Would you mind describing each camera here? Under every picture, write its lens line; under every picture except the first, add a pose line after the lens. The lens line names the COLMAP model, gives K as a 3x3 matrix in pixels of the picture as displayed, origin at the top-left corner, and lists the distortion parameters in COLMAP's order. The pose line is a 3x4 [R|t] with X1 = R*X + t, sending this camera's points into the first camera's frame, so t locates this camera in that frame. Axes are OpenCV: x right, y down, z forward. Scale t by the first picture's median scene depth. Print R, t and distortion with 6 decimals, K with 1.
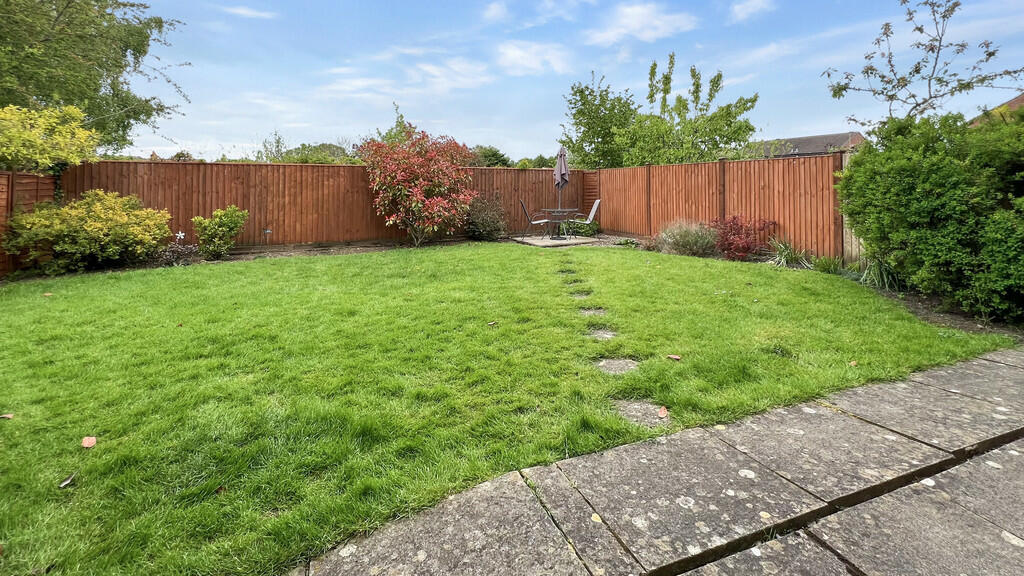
lens RADIAL K [[412.2, 0, 508.0], [0, 412.2, 287.6], [0, 0, 1]] dist [0.000647, -0.000002]
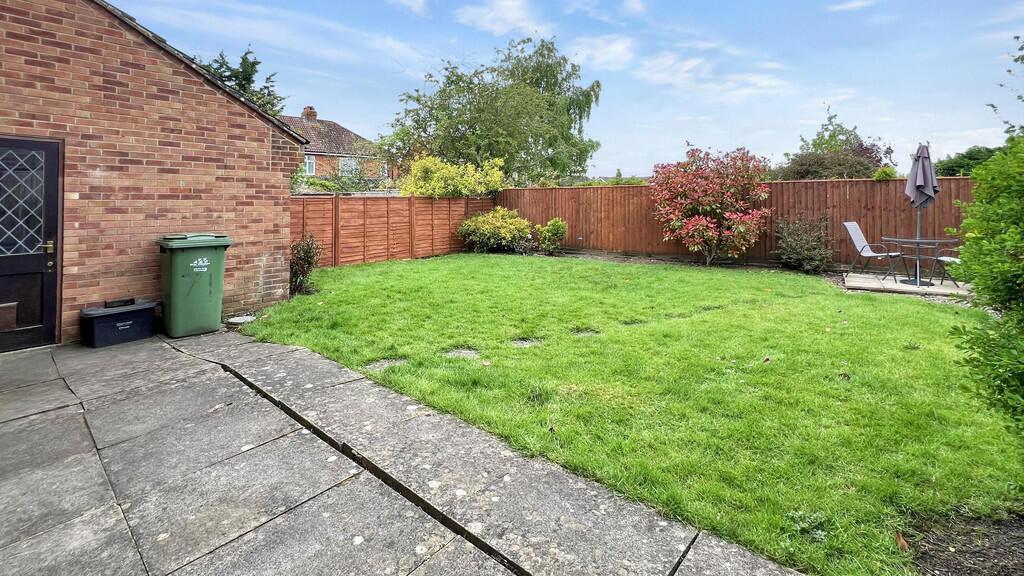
lens RADIAL K [[412.2, 0, 508.0], [0, 412.2, 287.6], [0, 0, 1]] dist [0.000647, -0.000002]
pose [[0.502274, 0.173349, -0.847155, 0.481837], [-0.199435, 0.976510, 0.081574, -0.048692], [0.841396, 0.127980, 0.525047, 0.154533]]
